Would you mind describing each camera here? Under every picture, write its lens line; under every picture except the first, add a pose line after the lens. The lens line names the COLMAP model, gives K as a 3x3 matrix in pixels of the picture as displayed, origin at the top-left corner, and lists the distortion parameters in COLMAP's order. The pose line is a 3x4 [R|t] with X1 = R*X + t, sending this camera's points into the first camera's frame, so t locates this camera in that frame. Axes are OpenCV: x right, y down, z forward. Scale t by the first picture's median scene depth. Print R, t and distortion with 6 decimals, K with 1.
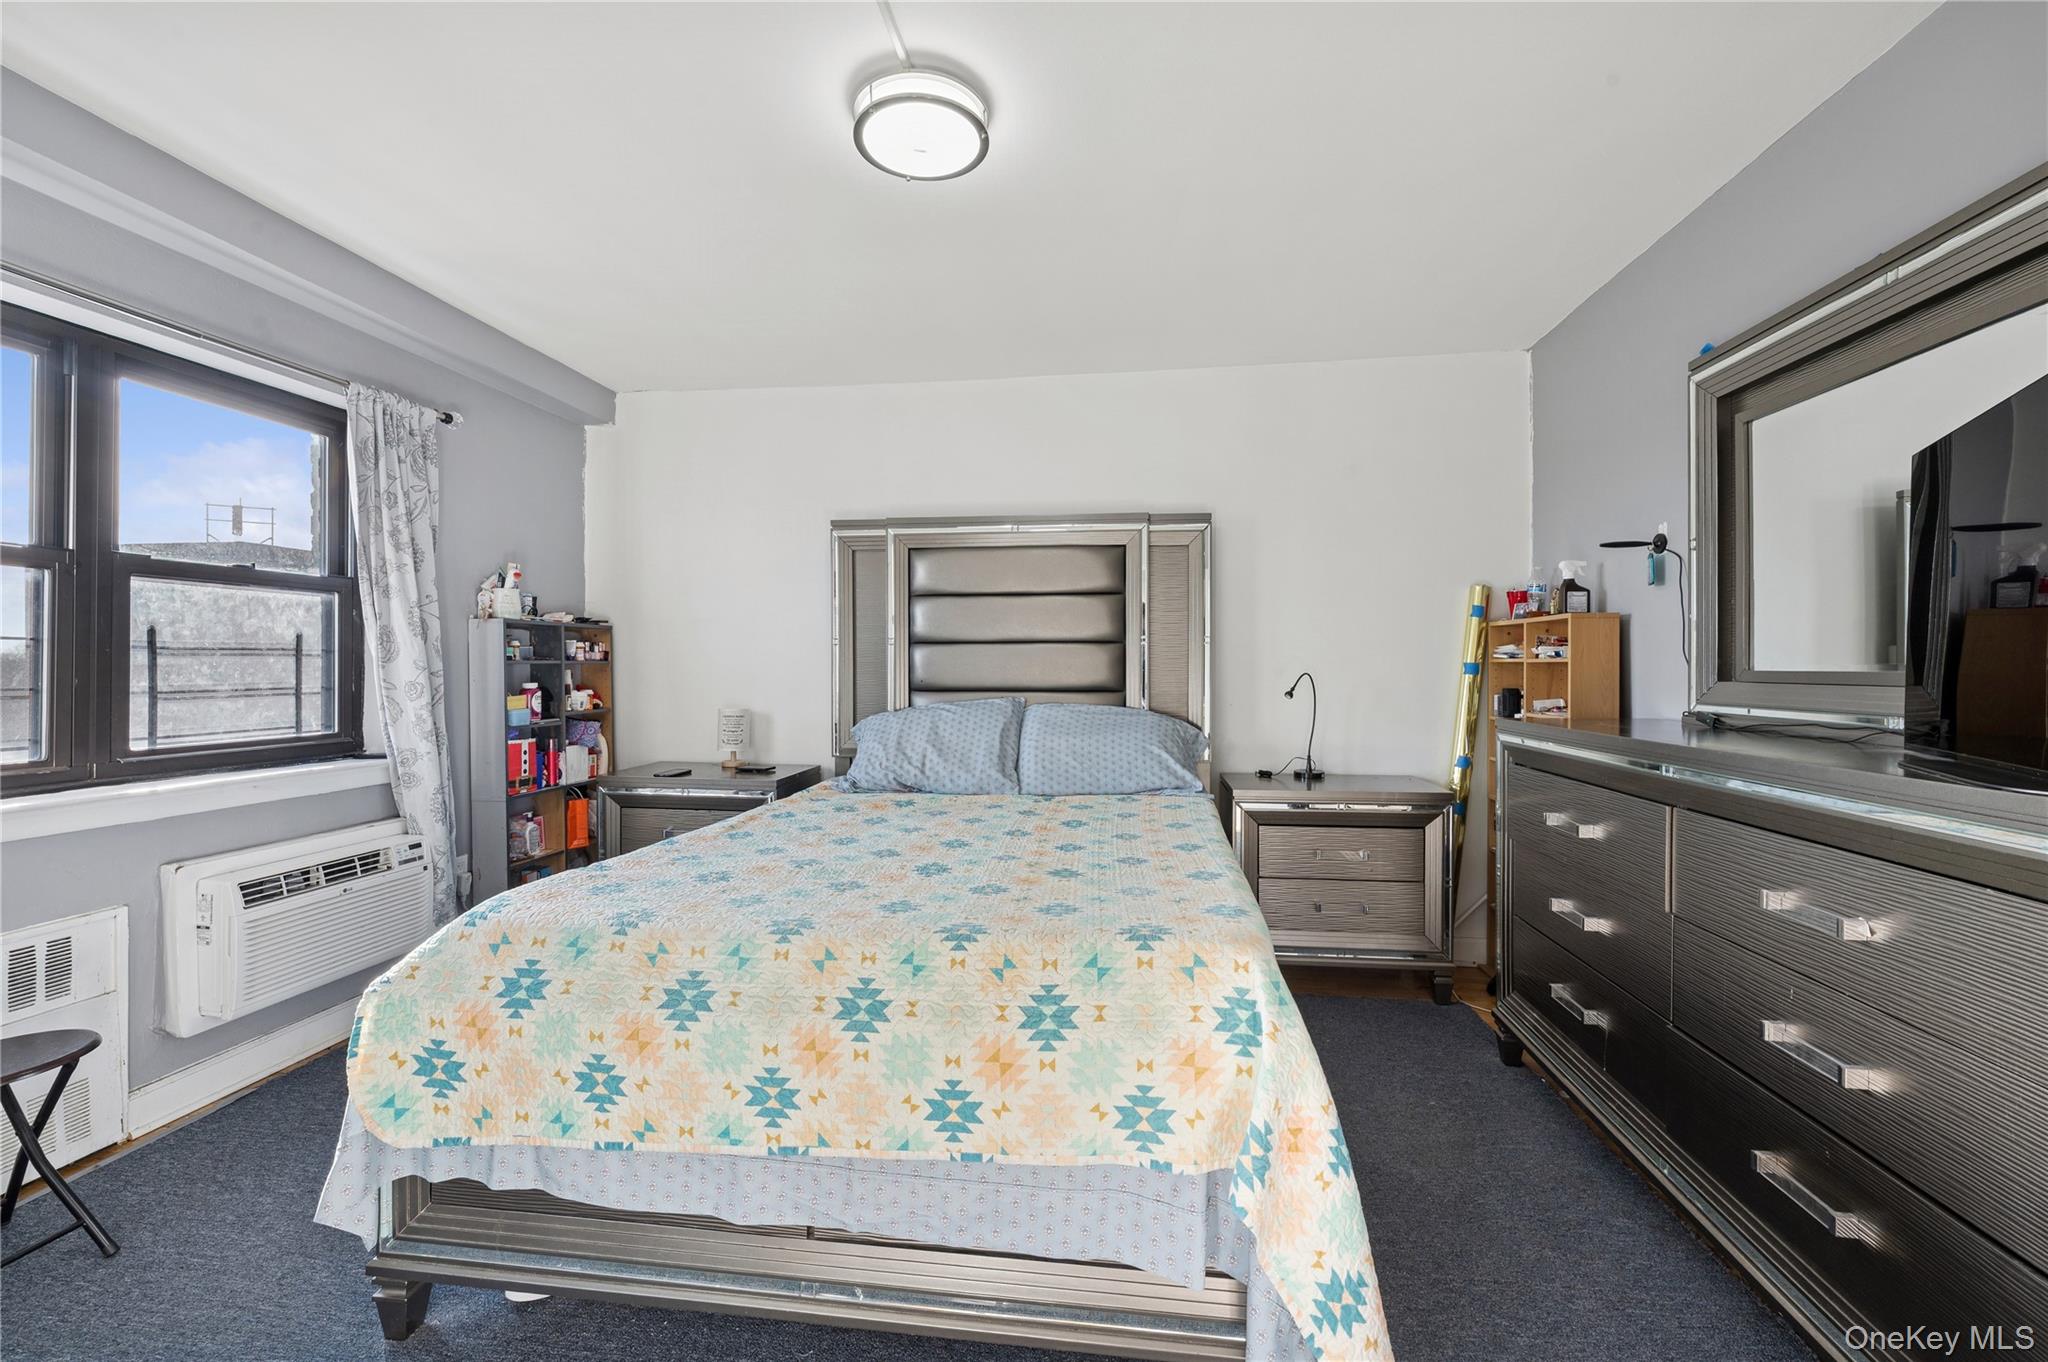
lens RADIAL K [[873.3, 0, 1019.8], [0, 873.3, 678.4], [0, 0, 1]] dist [0.000481, 0.001497]
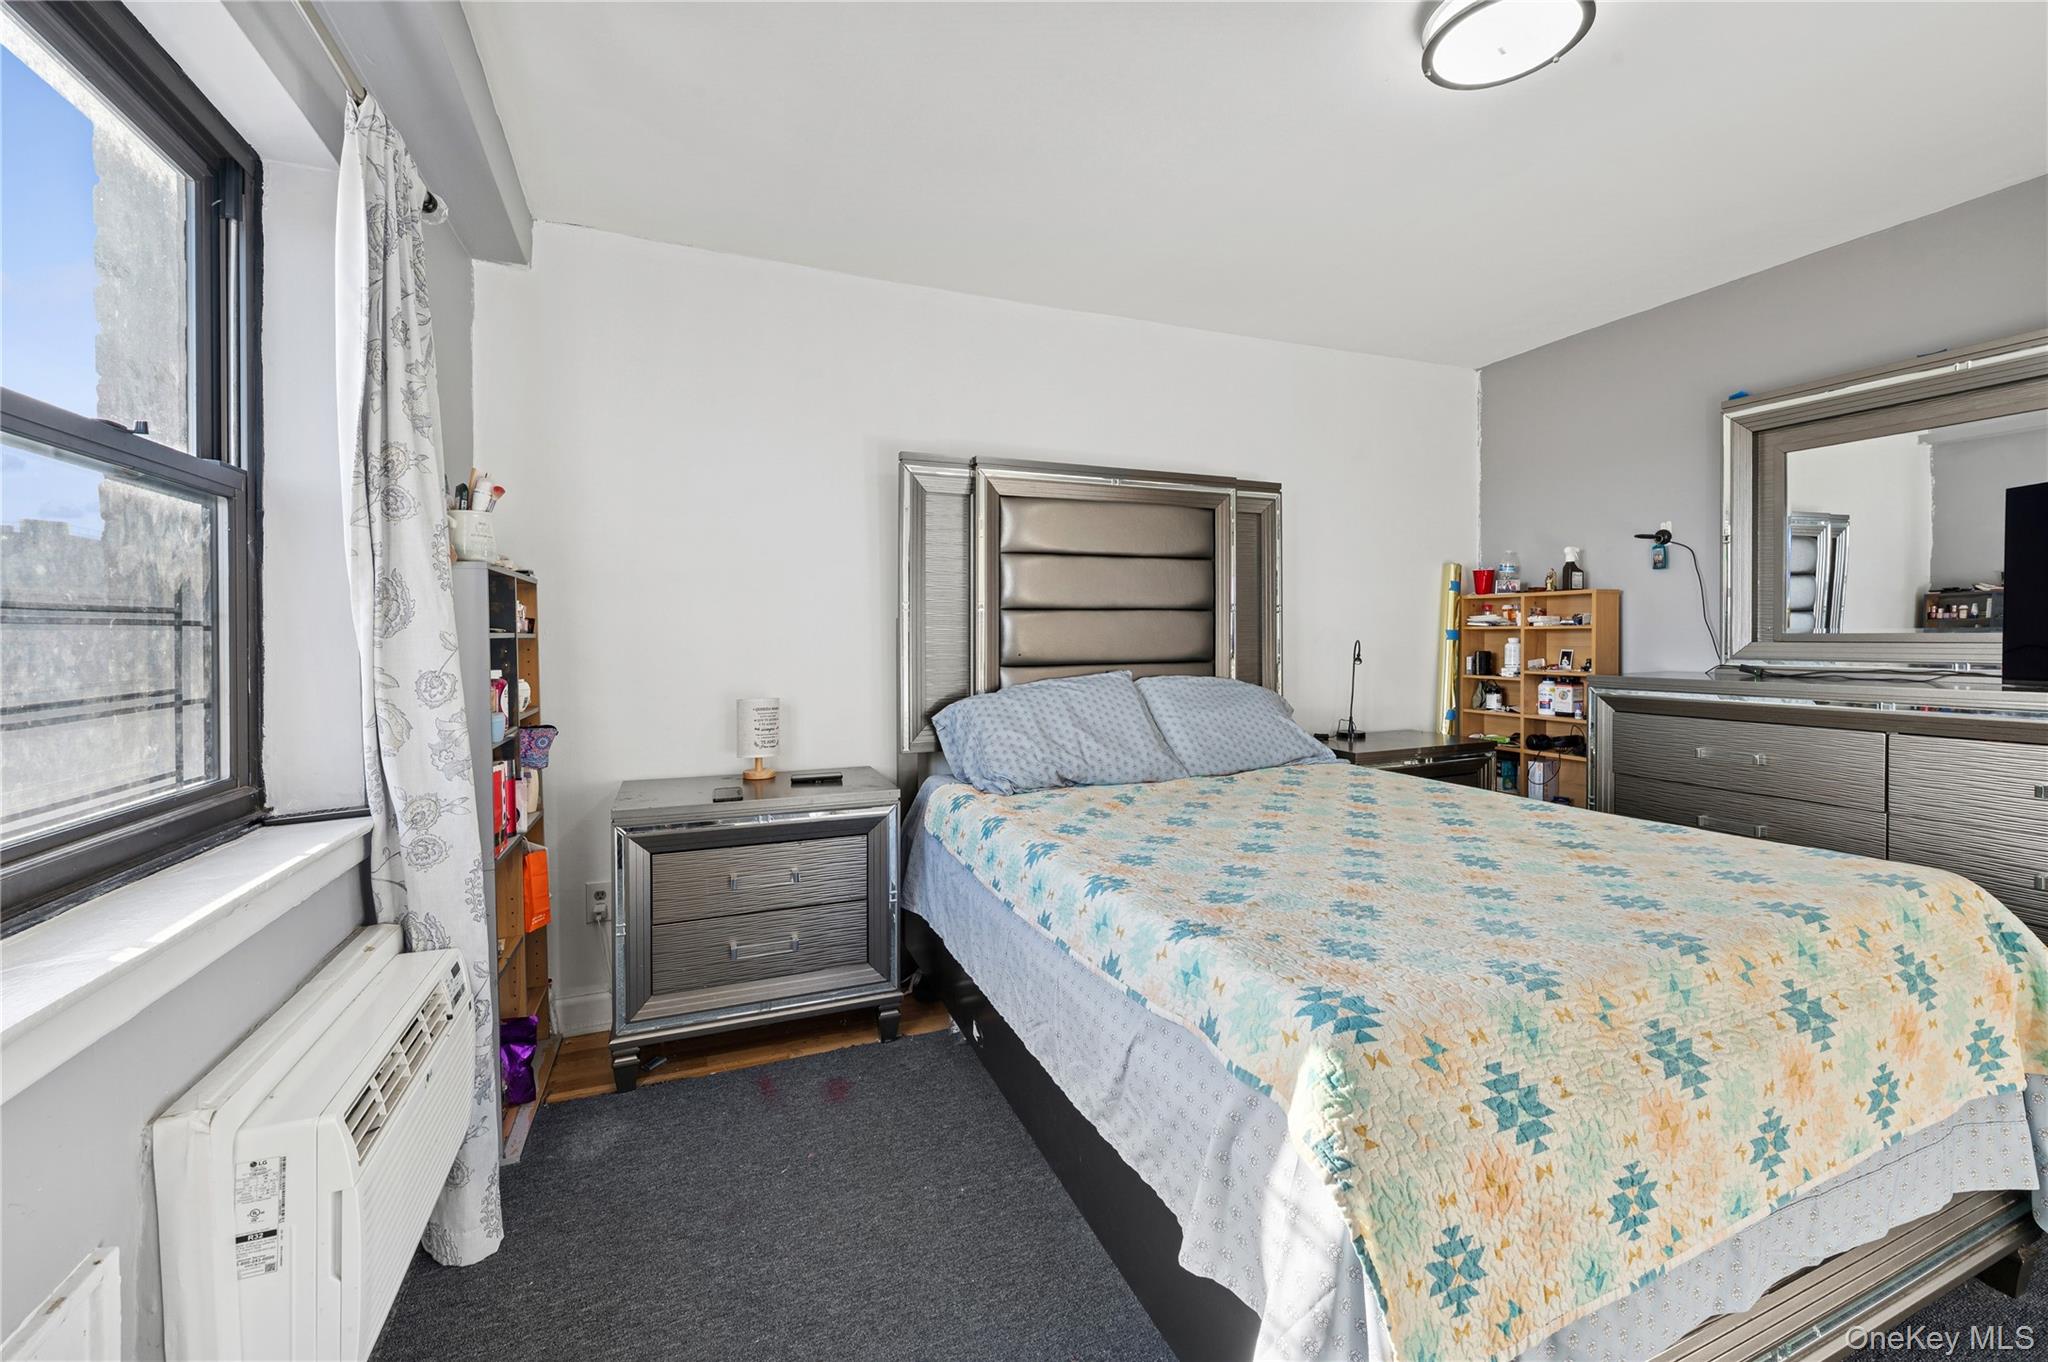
lens RADIAL K [[873.3, 0, 1031.5], [0, 873.3, 671.0], [0, 0, 1]] dist [0.000481, 0.001497]
pose [[0.847806, -0.029101, 0.529507, -0.636224], [0.017365, 0.999481, 0.027127, -0.005119], [-0.530021, -0.013803, 0.847872, 0.322703]]
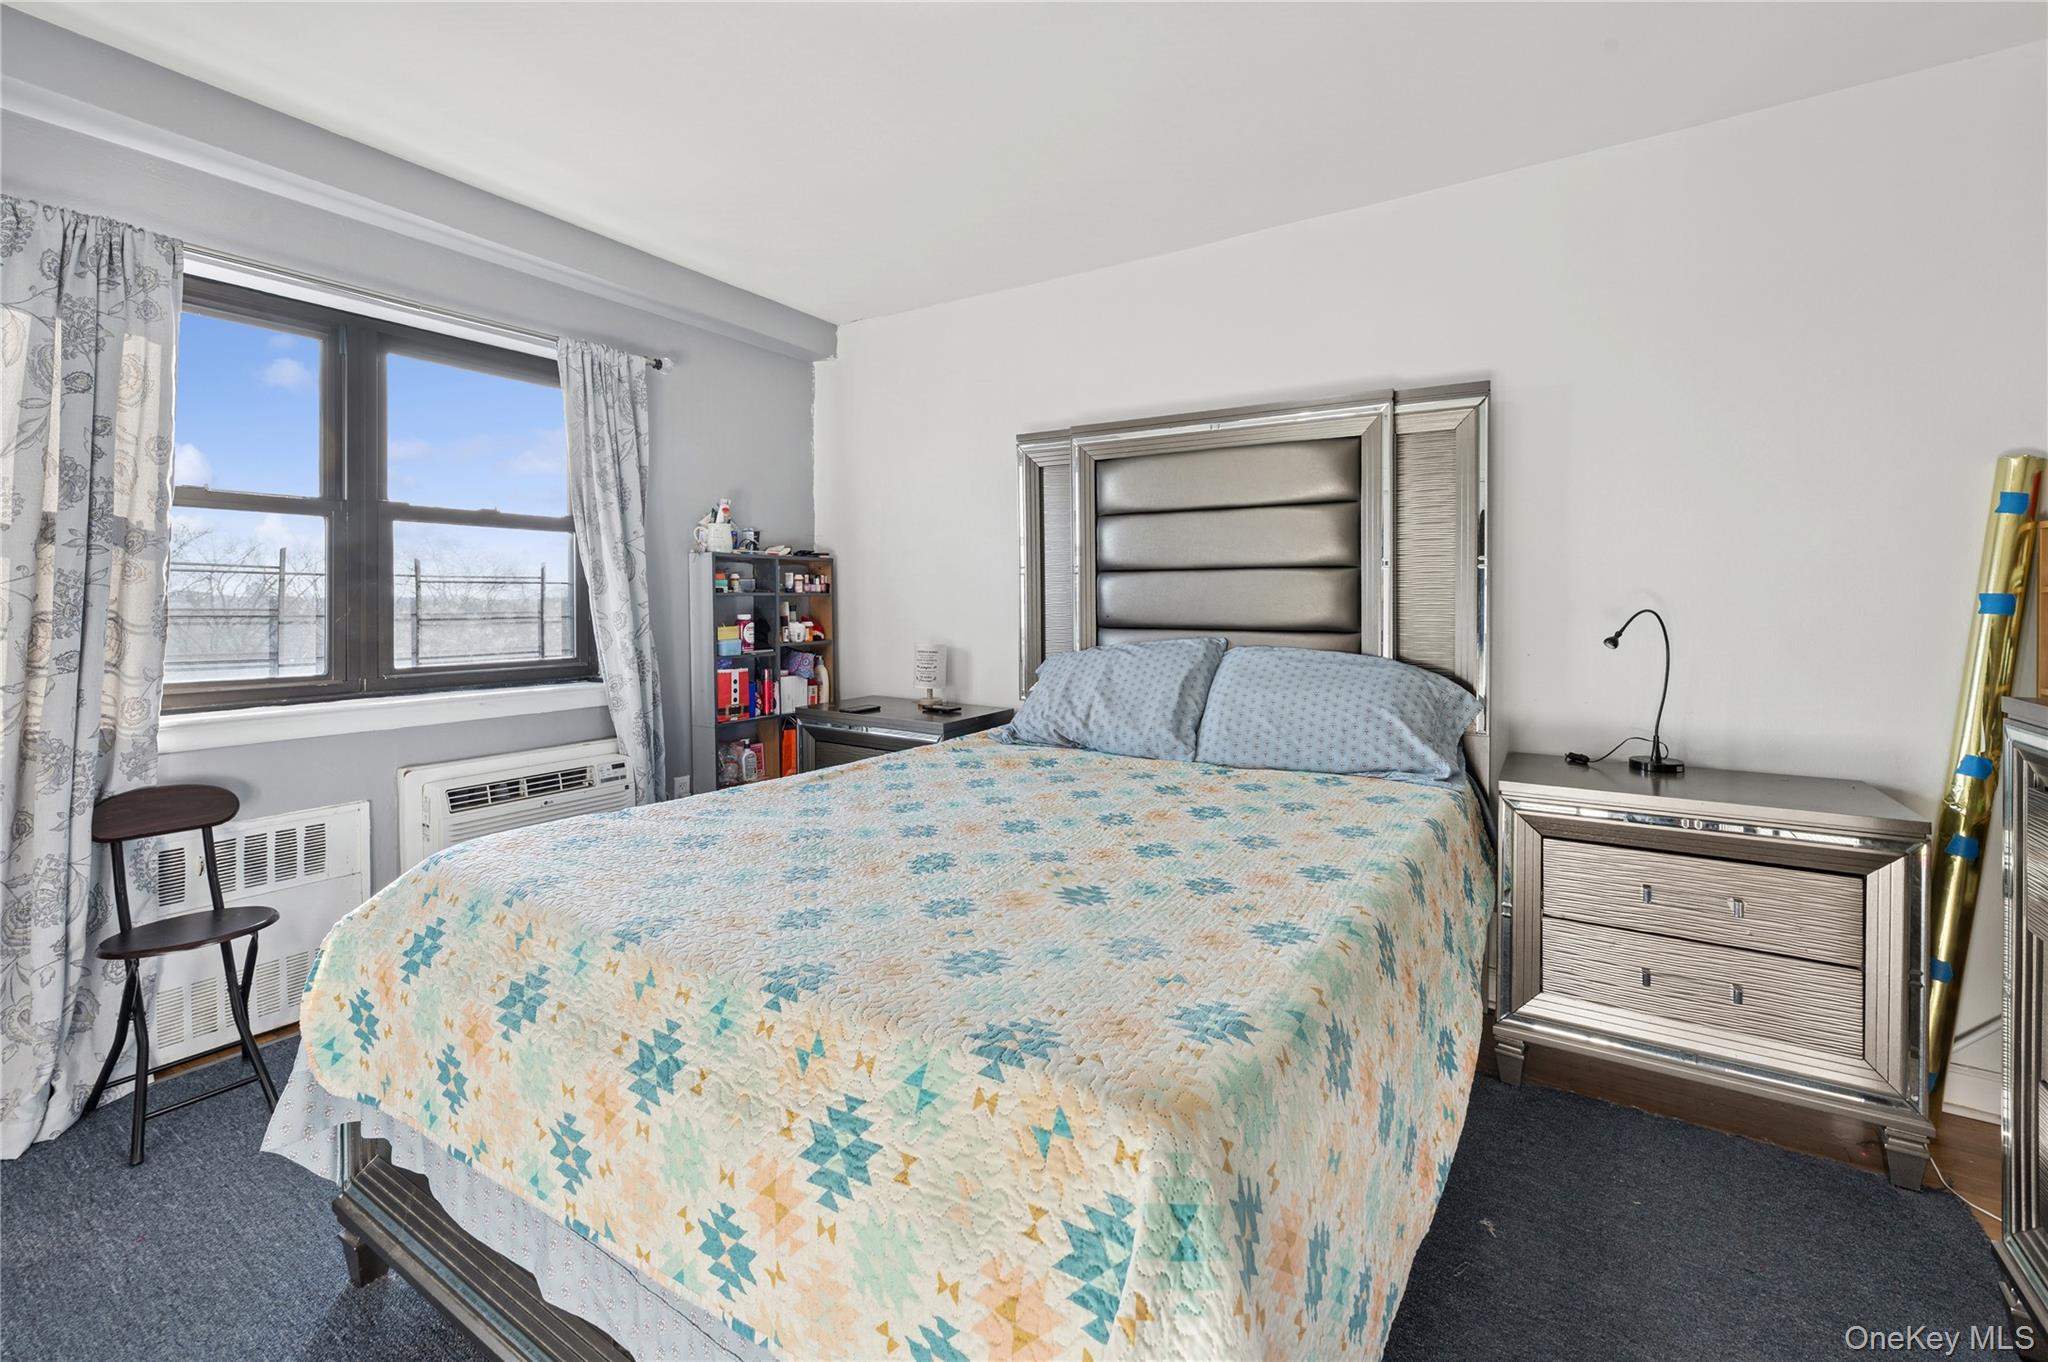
lens RADIAL K [[873.3, 0, 1017.3], [0, 873.3, 615.7], [0, 0, 1]] dist [0.000481, 0.001497]
pose [[0.905347, 0.009672, -0.424562, 0.193618], [-0.007898, 0.999951, 0.005939, -0.002194], [0.424599, -0.002024, 0.905379, 0.225954]]
